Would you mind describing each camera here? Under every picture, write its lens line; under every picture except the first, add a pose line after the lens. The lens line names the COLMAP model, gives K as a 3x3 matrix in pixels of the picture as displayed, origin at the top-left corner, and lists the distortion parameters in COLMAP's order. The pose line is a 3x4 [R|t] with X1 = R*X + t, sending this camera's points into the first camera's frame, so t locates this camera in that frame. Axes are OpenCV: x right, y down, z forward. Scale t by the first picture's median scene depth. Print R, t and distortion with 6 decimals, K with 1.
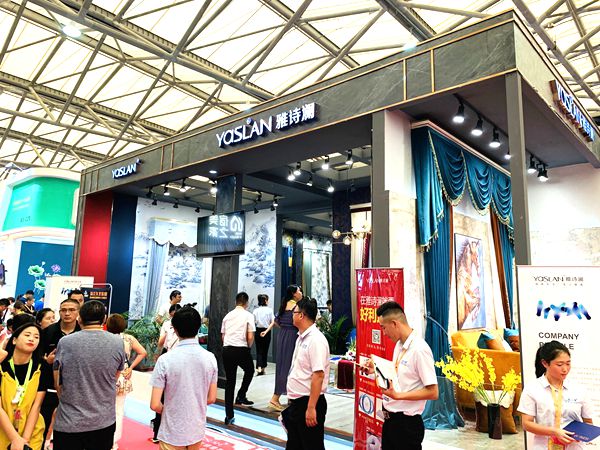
lens RADIAL K [[457.7, 0, 299.9], [0, 457.7, 223.5], [0, 0, 1]] dist [0.003344, 0.000449]
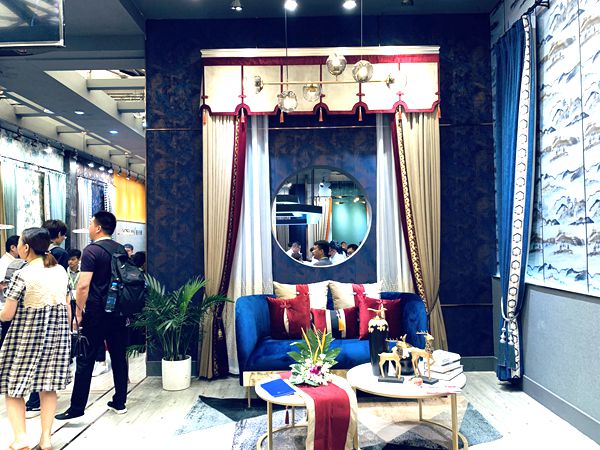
lens RADIAL K [[457.7, 0, 300.4], [0, 457.7, 227.8], [0, 0, 1]] dist [0.003344, 0.000449]
pose [[0.740206, -0.014046, 0.672233, -0.090098], [-0.069658, 0.992800, 0.097445, 0.059995], [-0.668762, -0.118956, 0.733898, 0.370400]]
